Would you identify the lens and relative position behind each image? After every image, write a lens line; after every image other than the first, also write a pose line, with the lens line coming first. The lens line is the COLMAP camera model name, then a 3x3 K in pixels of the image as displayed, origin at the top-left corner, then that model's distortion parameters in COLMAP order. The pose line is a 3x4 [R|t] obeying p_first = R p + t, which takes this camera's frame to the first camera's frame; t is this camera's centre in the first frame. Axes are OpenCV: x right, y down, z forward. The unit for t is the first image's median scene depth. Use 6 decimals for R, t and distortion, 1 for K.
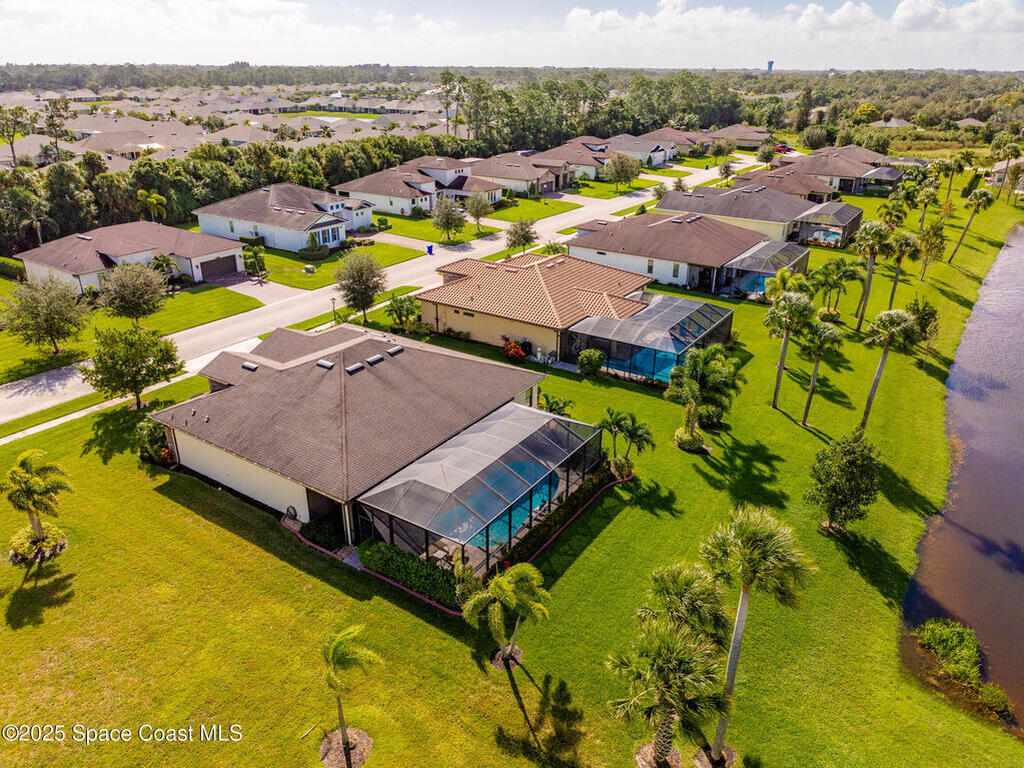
lens RADIAL K [[722.1, 0, 511.6], [0, 722.1, 386.6], [0, 0, 1]] dist [-0.017465, 0.025586]
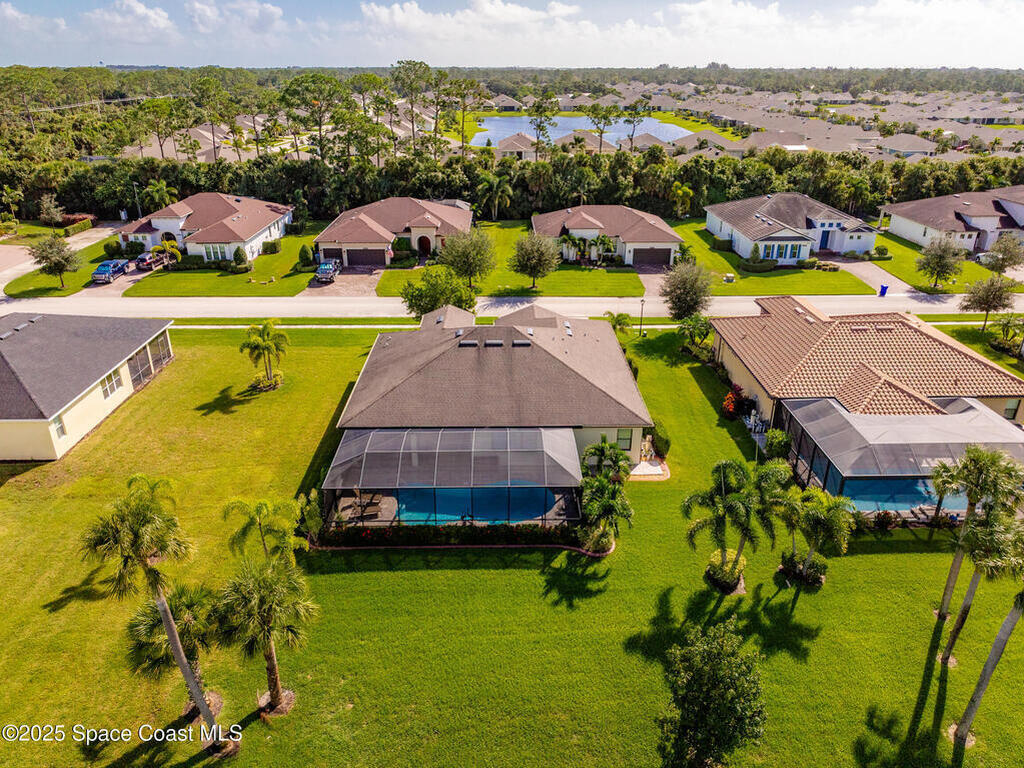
lens RADIAL K [[722.1, 0, 512.7], [0, 722.1, 383.6], [0, 0, 1]] dist [-0.017465, 0.025586]
pose [[0.564028, 0.327462, -0.758051, 0.372043], [-0.333169, 0.930216, 0.153939, -0.087146], [0.755560, 0.165733, 0.633767, 0.188017]]
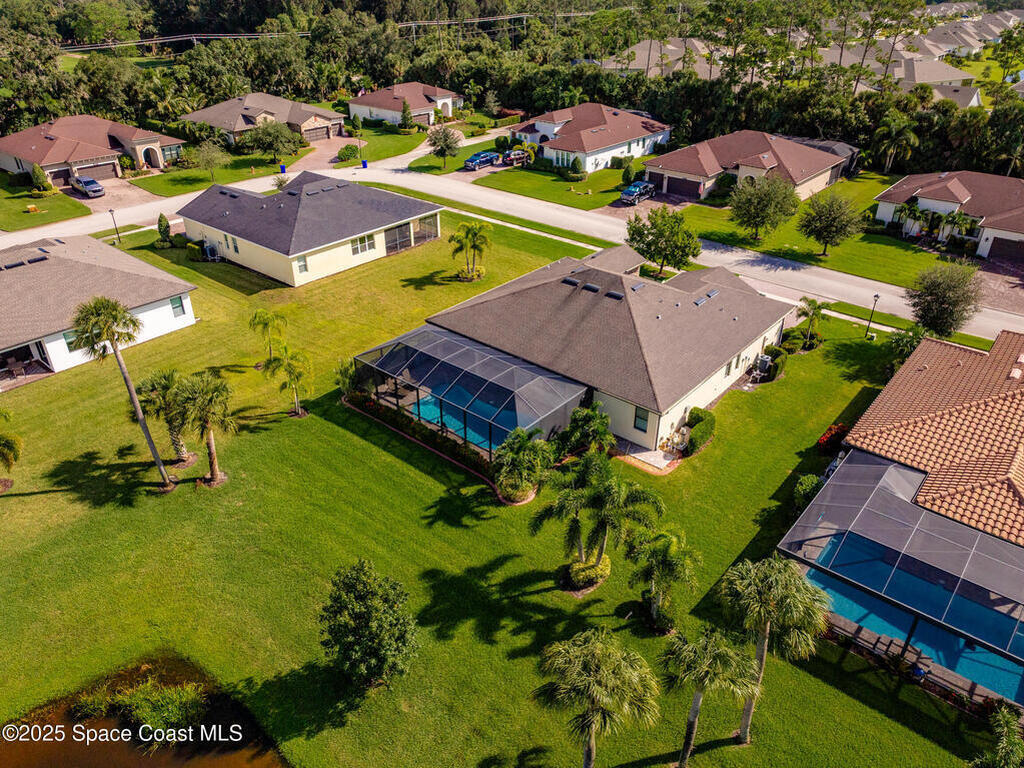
lens RADIAL K [[722.1, 0, 514.7], [0, 722.1, 384.5], [0, 0, 1]] dist [-0.017465, 0.025586]
pose [[-0.124102, 0.491033, -0.862256, 0.460157], [-0.405041, 0.768212, 0.495774, -0.229790], [0.905837, 0.410776, 0.103551, 0.465037]]
